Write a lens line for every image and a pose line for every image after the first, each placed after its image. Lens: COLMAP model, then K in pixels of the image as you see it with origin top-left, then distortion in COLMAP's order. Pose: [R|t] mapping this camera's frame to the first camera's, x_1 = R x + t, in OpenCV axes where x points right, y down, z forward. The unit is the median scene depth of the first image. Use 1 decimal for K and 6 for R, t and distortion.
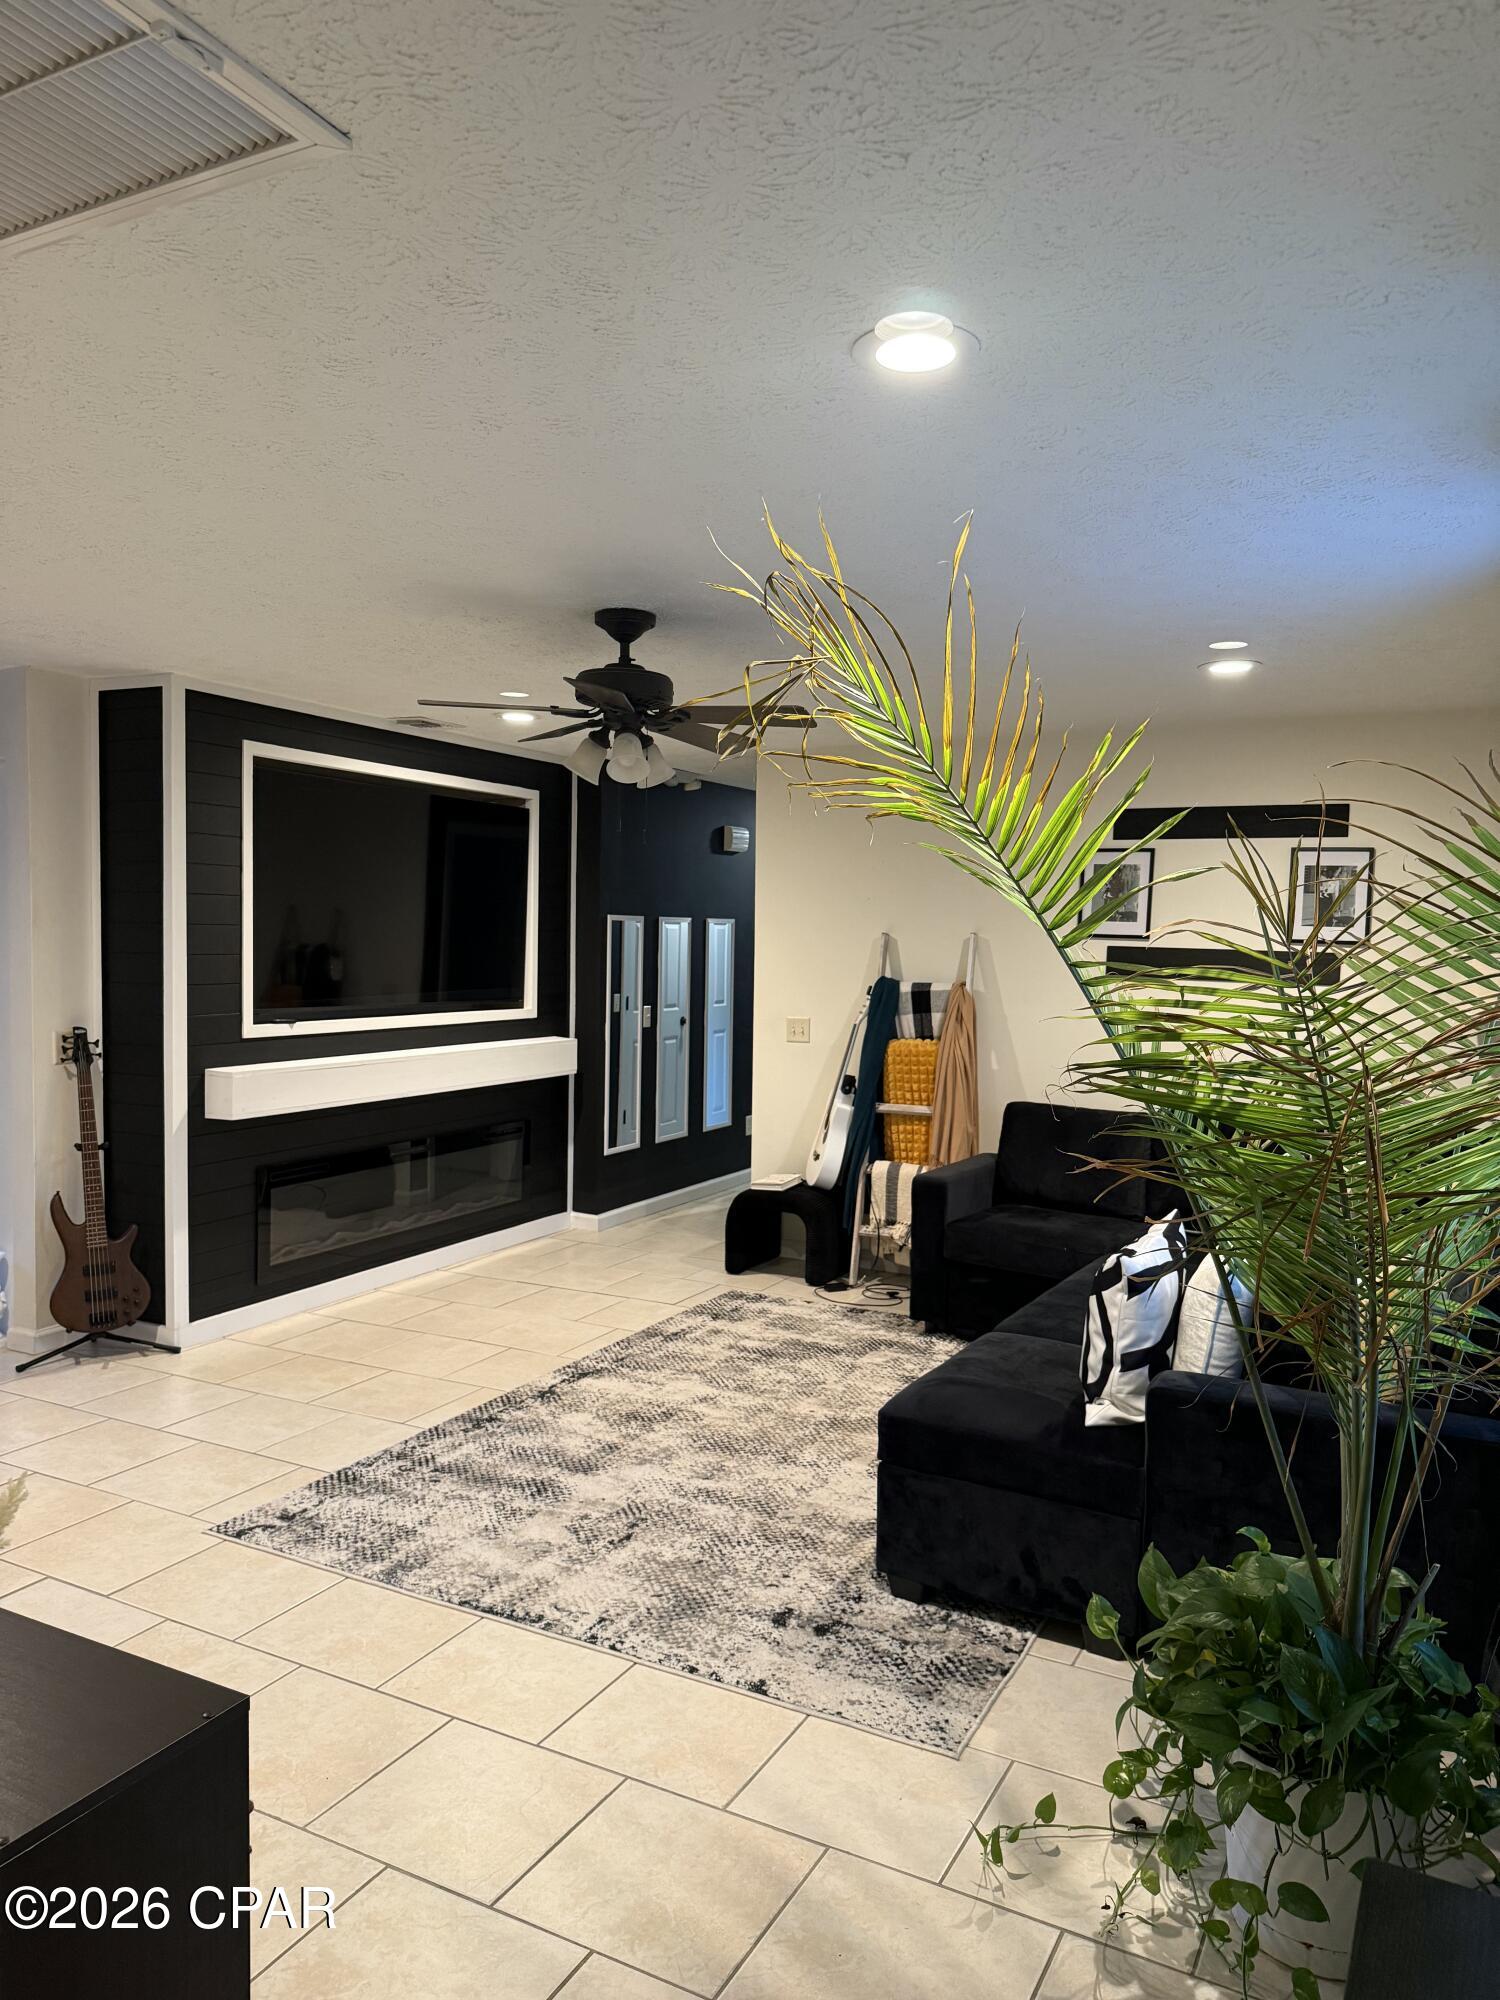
lens RADIAL K [[1396.4, 0, 752.4], [0, 1396.4, 1004.6], [0, 0, 1]] dist [0.201348, -0.447962]
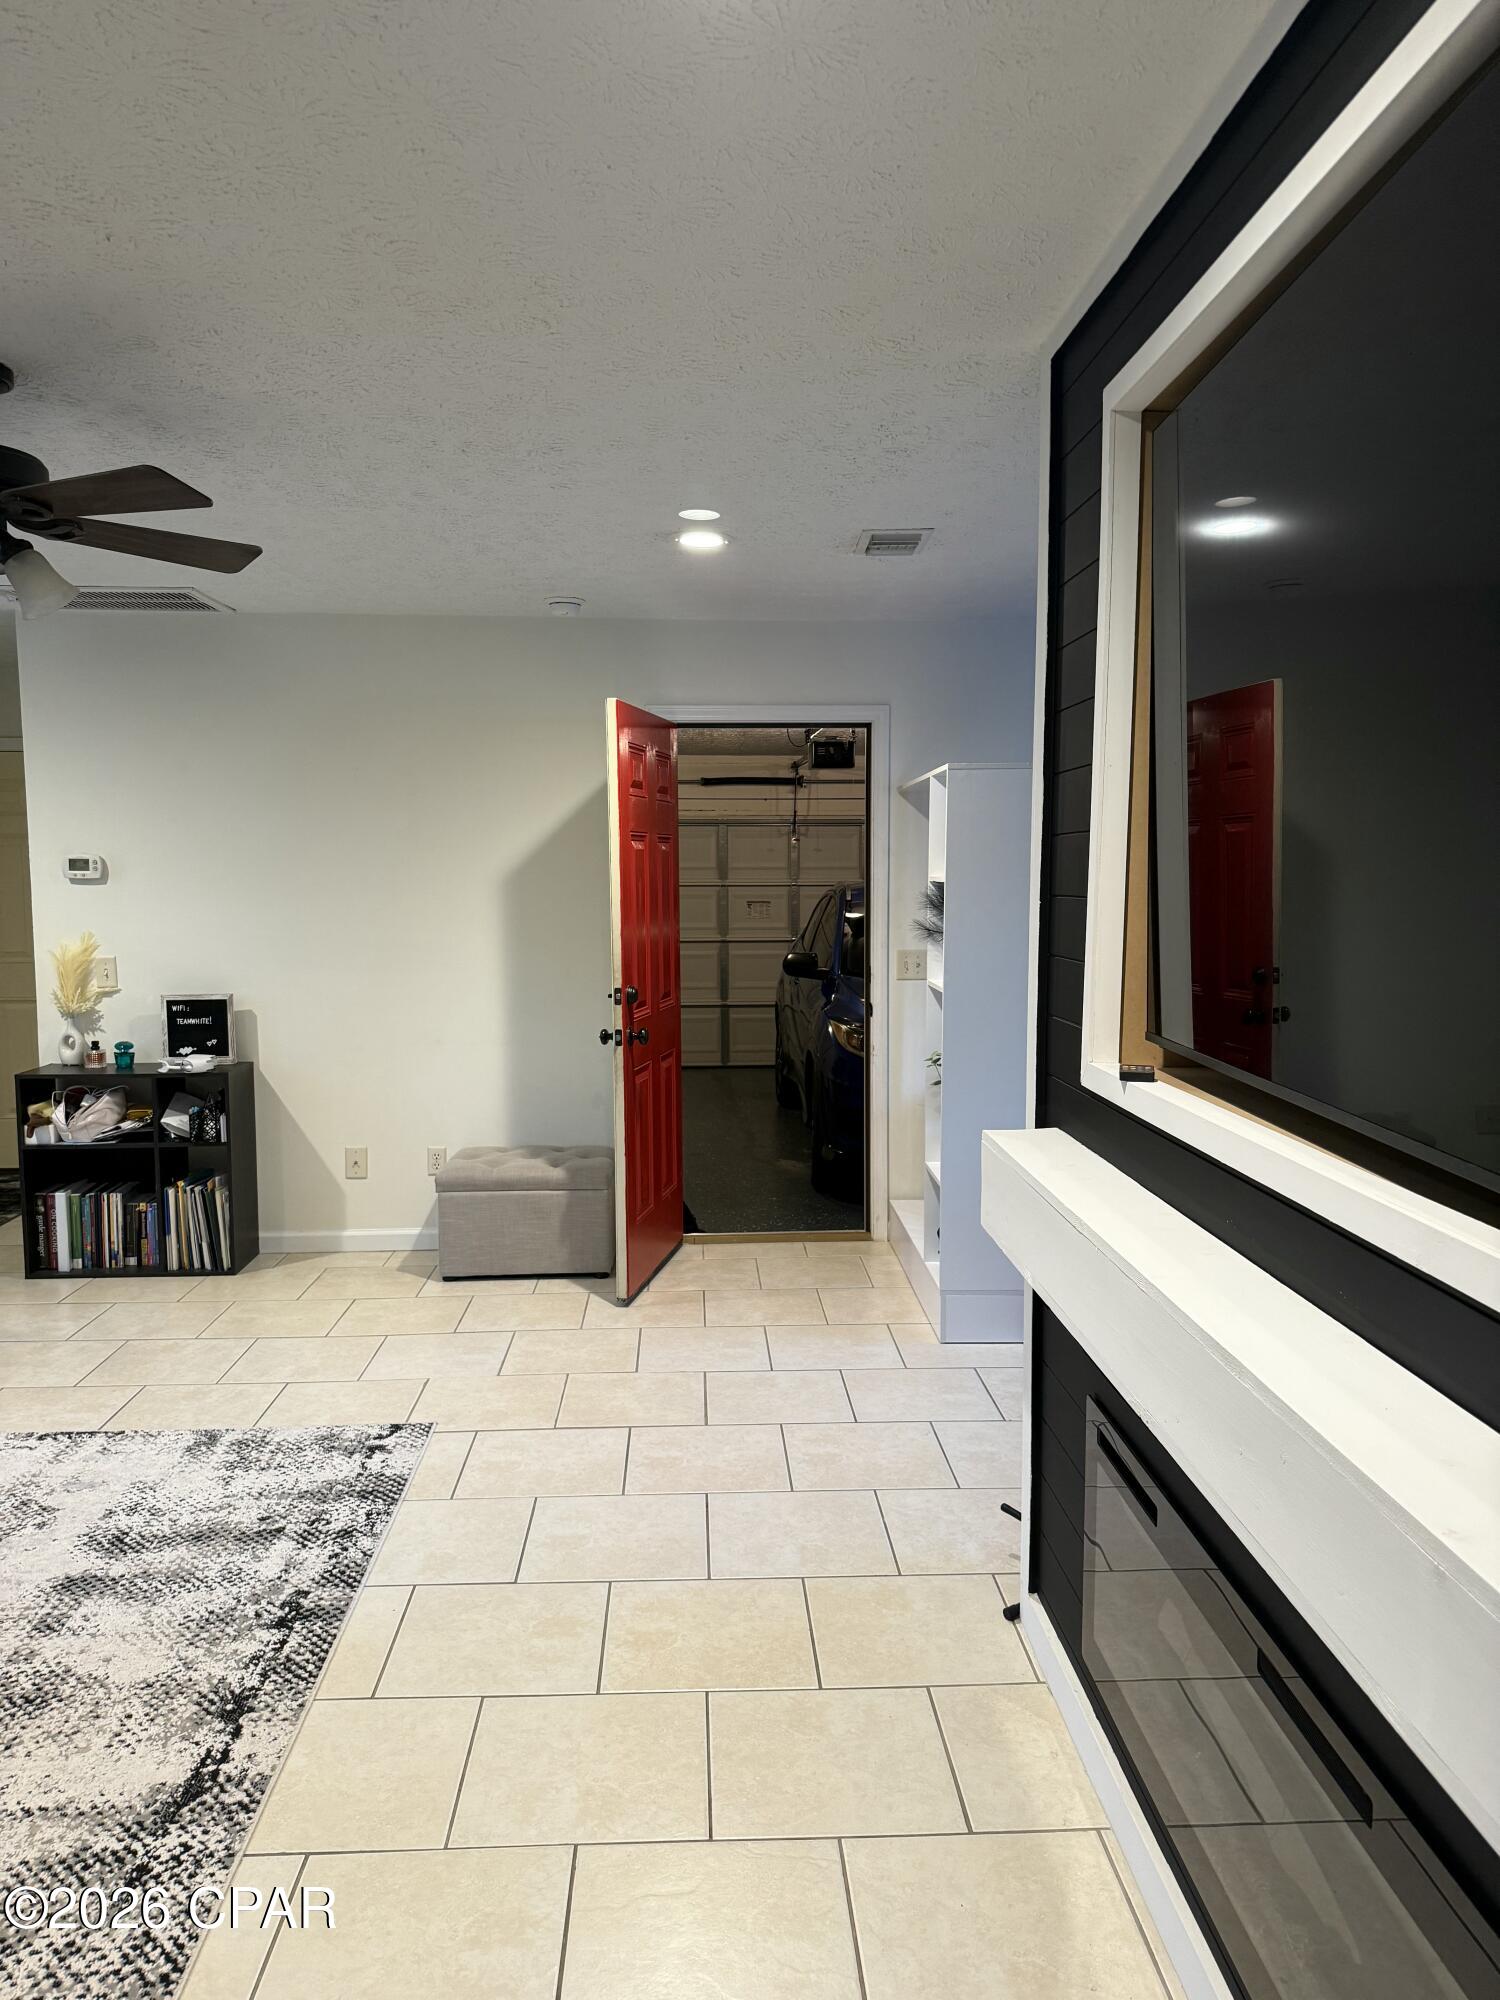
lens RADIAL K [[1419.6, 0, 745.2], [0, 1419.6, 1008.4], [0, 0, 1]] dist [0.004040, -0.006445]
pose [[-0.866198, 0.029431, -0.498834, -0.047725], [-0.038793, 0.991291, 0.125847, -0.050506], [0.498194, 0.128360, -0.857512, 1.338895]]
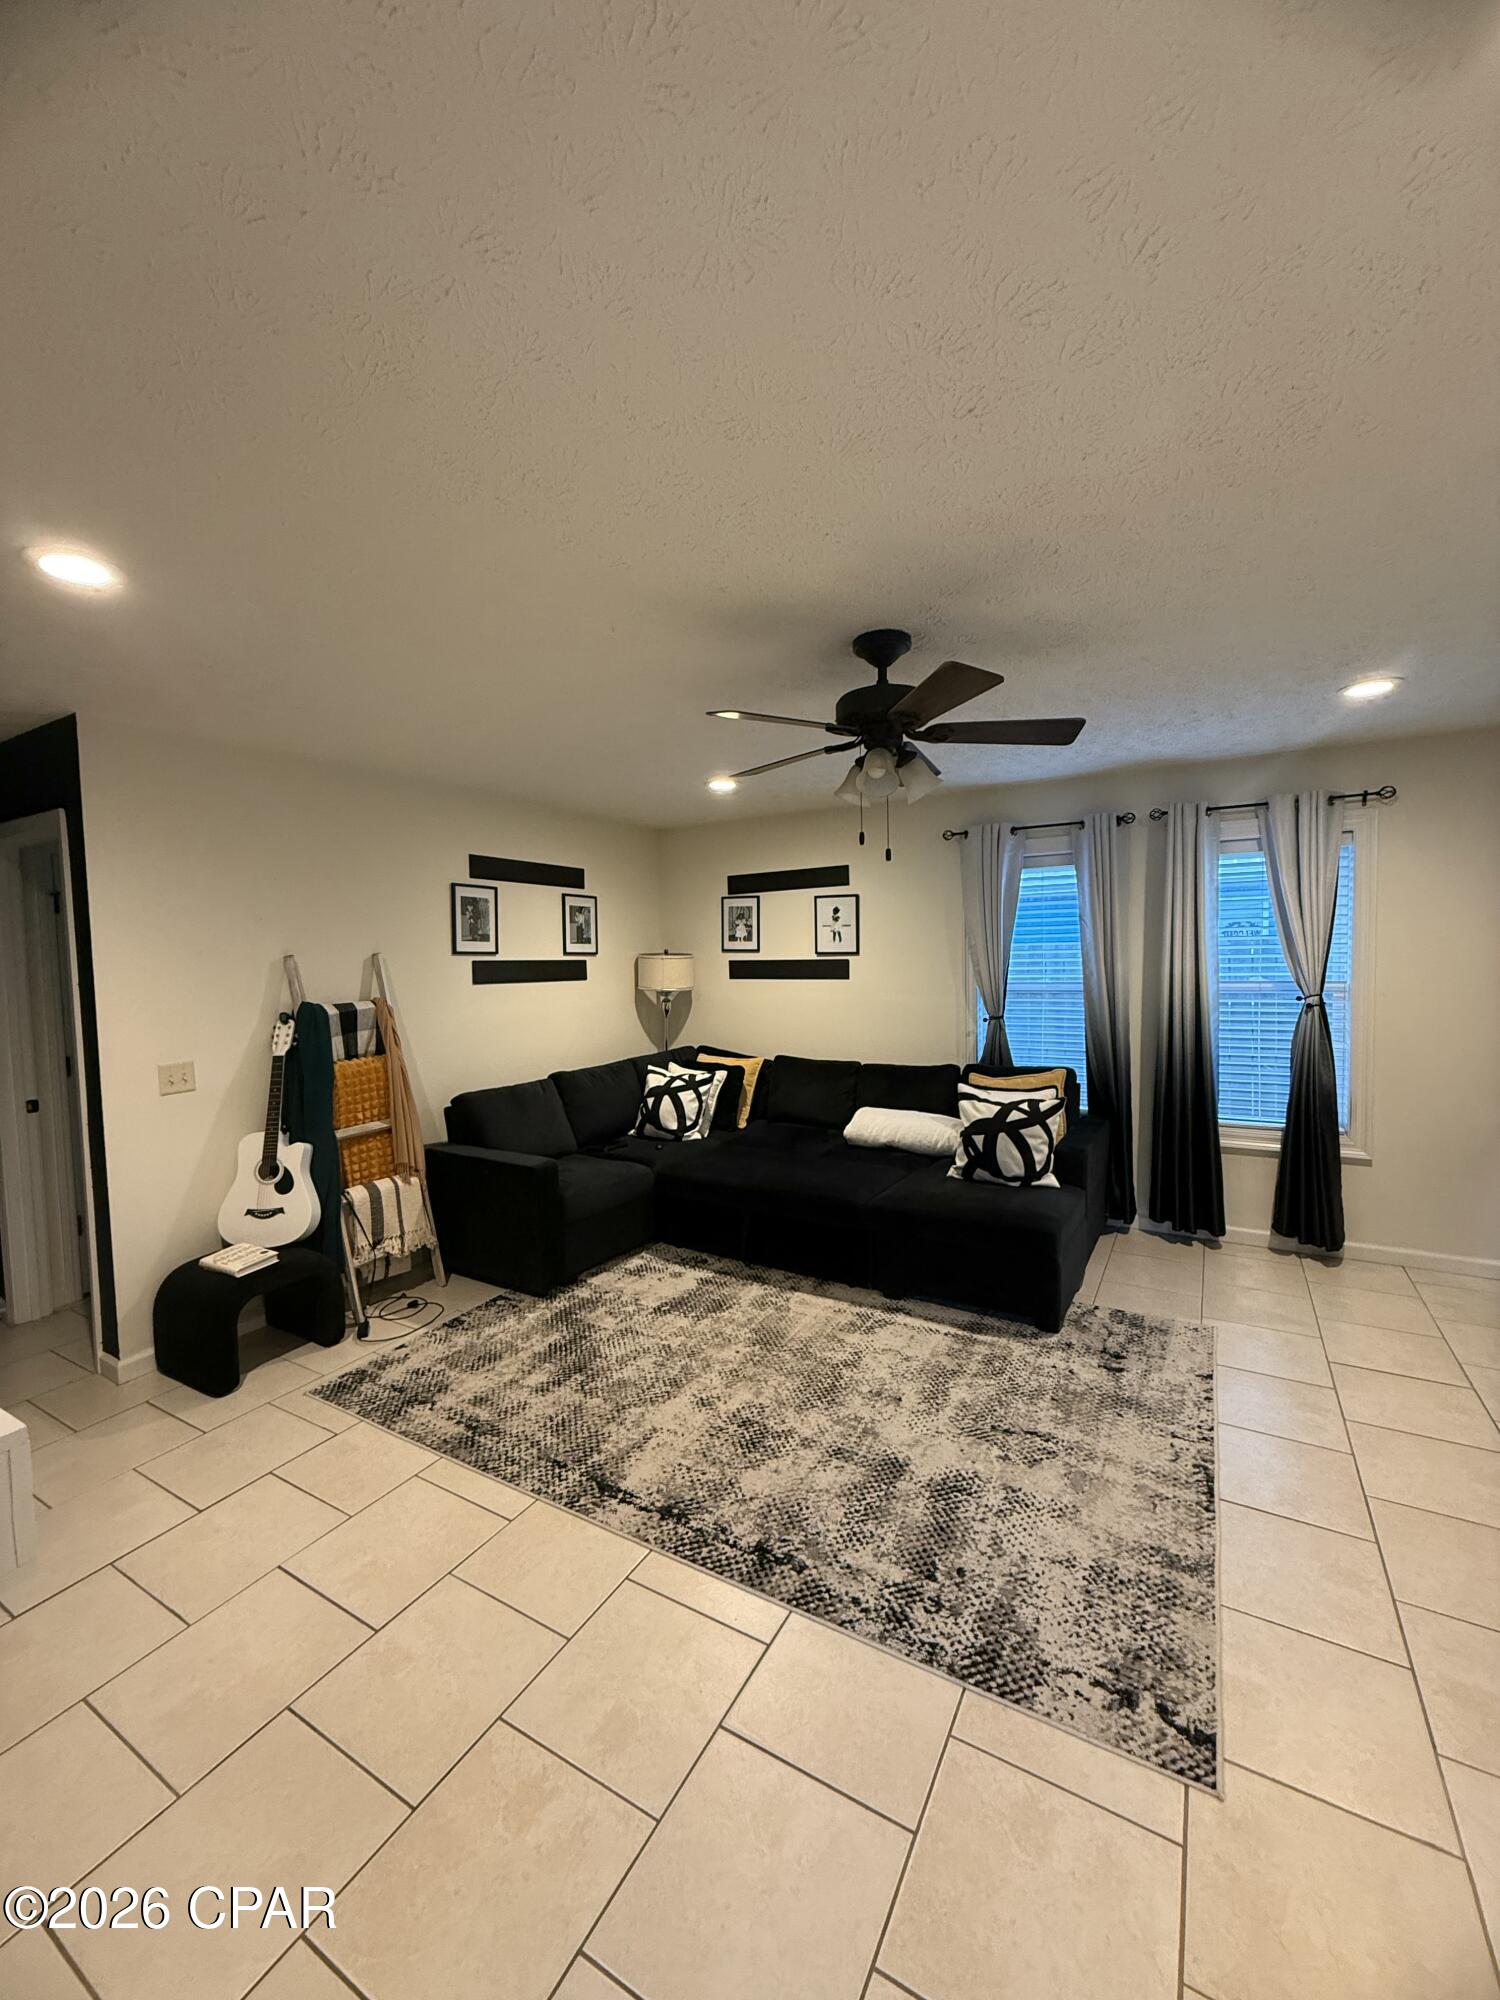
lens RADIAL K [[791.4, 0, 759.4], [0, 791.4, 994.1], [0, 0, 1]] dist [0.001472, -0.000007]
pose [[0.037696, -0.071055, 0.996760, -0.513047], [0.073023, 0.994998, 0.068168, -0.046524], [-0.996618, 0.070217, 0.042696, 0.803556]]
